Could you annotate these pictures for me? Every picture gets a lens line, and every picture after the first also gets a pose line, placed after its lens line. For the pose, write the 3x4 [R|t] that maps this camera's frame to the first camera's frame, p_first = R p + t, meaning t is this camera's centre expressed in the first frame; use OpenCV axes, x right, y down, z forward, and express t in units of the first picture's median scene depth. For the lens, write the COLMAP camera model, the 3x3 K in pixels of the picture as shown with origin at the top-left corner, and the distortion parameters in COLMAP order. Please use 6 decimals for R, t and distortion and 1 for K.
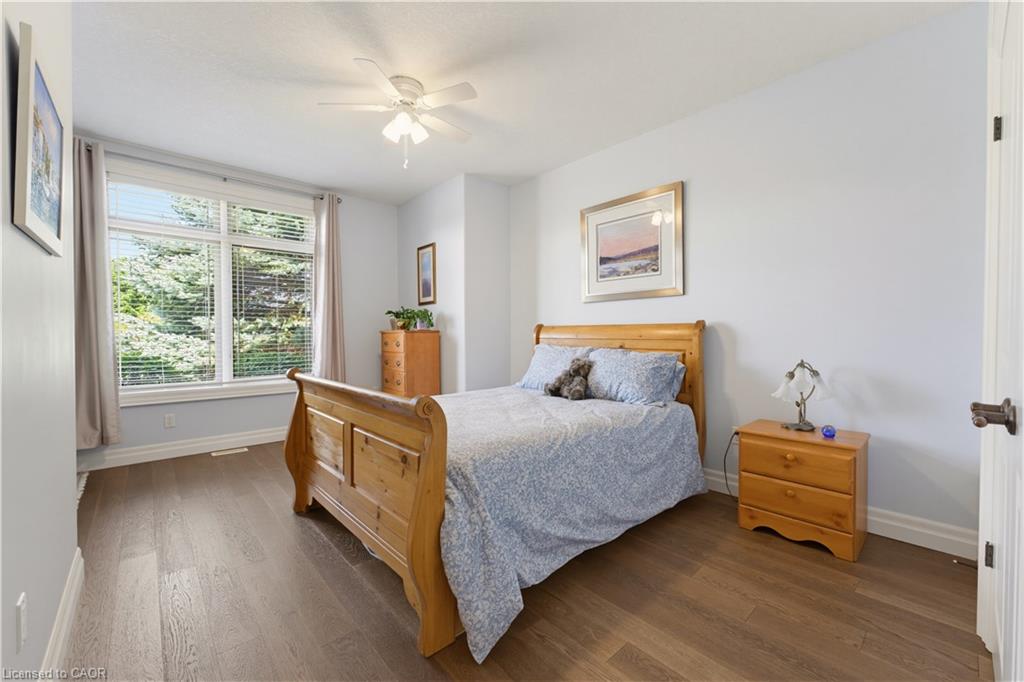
lens RADIAL K [[410.9, 0, 510.8], [0, 410.9, 343.1], [0, 0, 1]] dist [-0.002842, -0.000134]
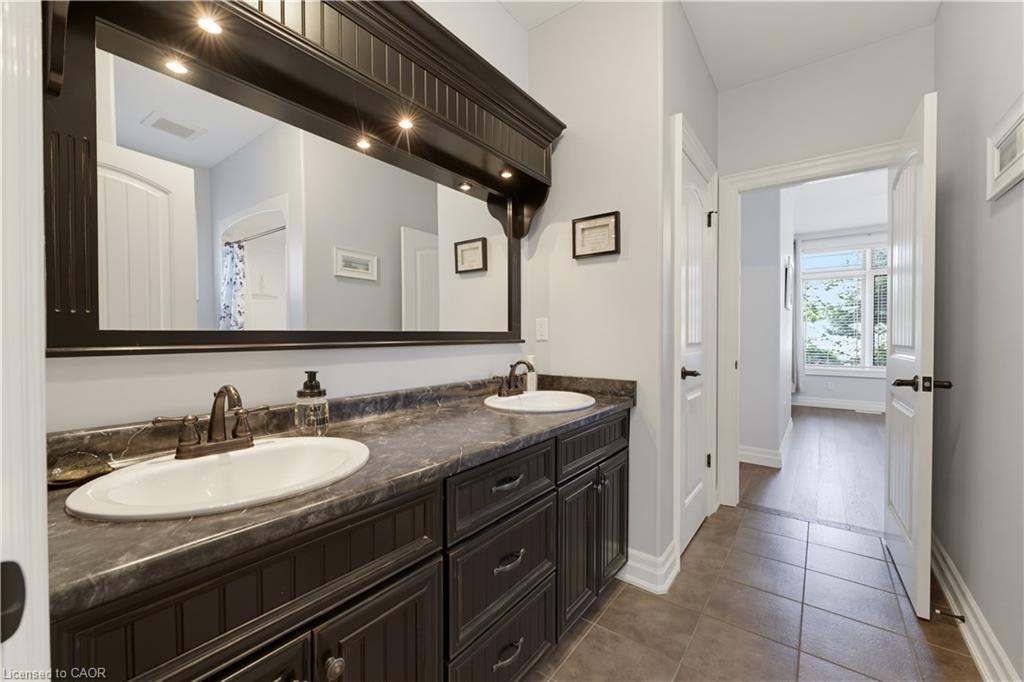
lens RADIAL K [[410.9, 0, 510.7], [0, 410.9, 344.0], [0, 0, 1]] dist [-0.002842, -0.000134]
pose [[0.192235, 0.017403, -0.981195, 0.395563], [-0.016556, 0.999758, 0.014489, 0.006516], [0.981209, 0.013459, 0.192477, -0.432791]]
